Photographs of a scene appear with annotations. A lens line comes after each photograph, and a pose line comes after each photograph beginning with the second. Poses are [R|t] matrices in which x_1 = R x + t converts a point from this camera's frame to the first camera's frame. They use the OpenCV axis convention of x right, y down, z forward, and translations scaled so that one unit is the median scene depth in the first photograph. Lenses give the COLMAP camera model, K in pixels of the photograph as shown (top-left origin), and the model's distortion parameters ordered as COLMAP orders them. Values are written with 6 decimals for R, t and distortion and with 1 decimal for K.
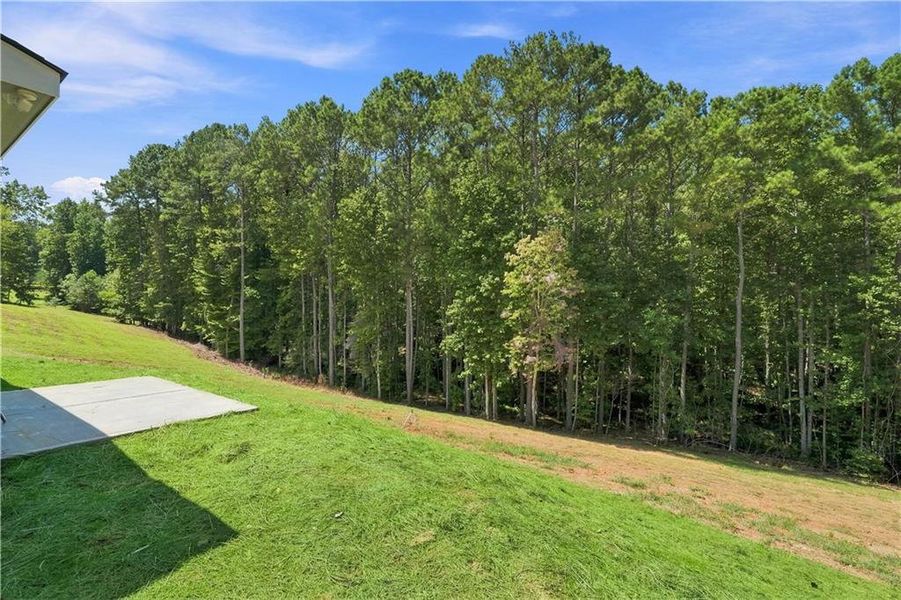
lens RADIAL K [[415.4, 0, 444.4], [0, 415.4, 304.7], [0, 0, 1]] dist [0.004470, -0.002789]
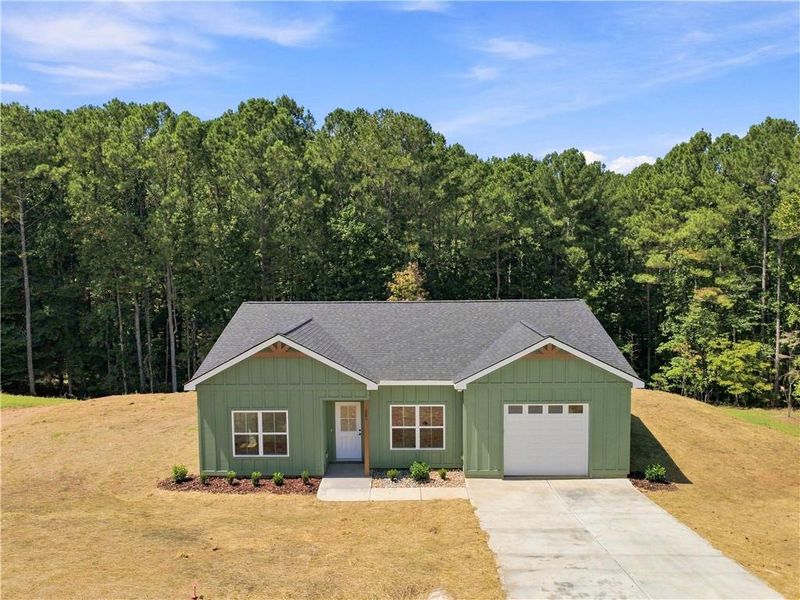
lens RADIAL K [[593.7, 0, 404.5], [0, 593.7, 292.5], [0, 0, 1]] dist [-0.006366, 0.008299]
pose [[0.814753, -0.049812, 0.577664, -0.910559], [0.019691, 0.998105, 0.058294, -0.195464], [-0.579473, -0.036120, 0.814190, -0.617104]]
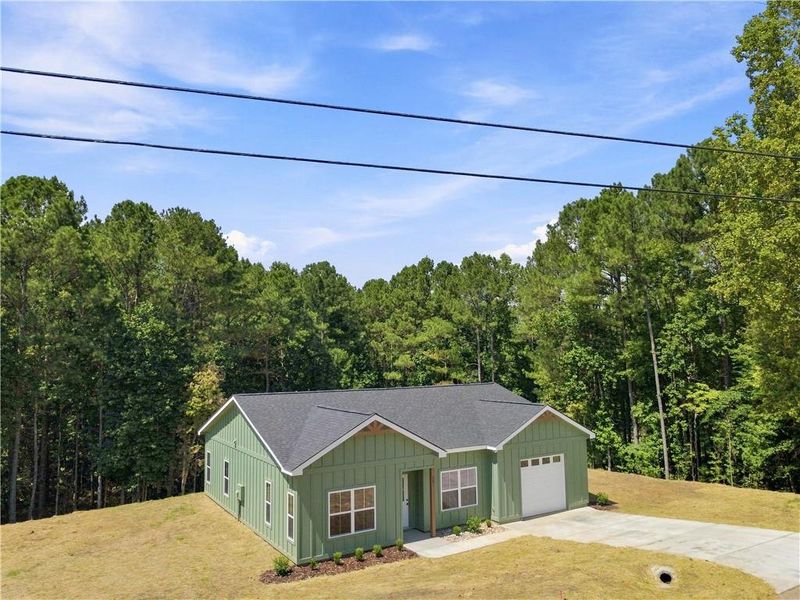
lens RADIAL K [[588.8, 0, 407.0], [0, 588.8, 297.2], [0, 0, 1]] dist [-0.010811, 0.011554]
pose [[0.361880, 0.083670, 0.928462, -1.309154], [0.025025, 0.994733, -0.099396, -0.184507], [-0.931889, 0.059204, 0.357881, -0.317495]]
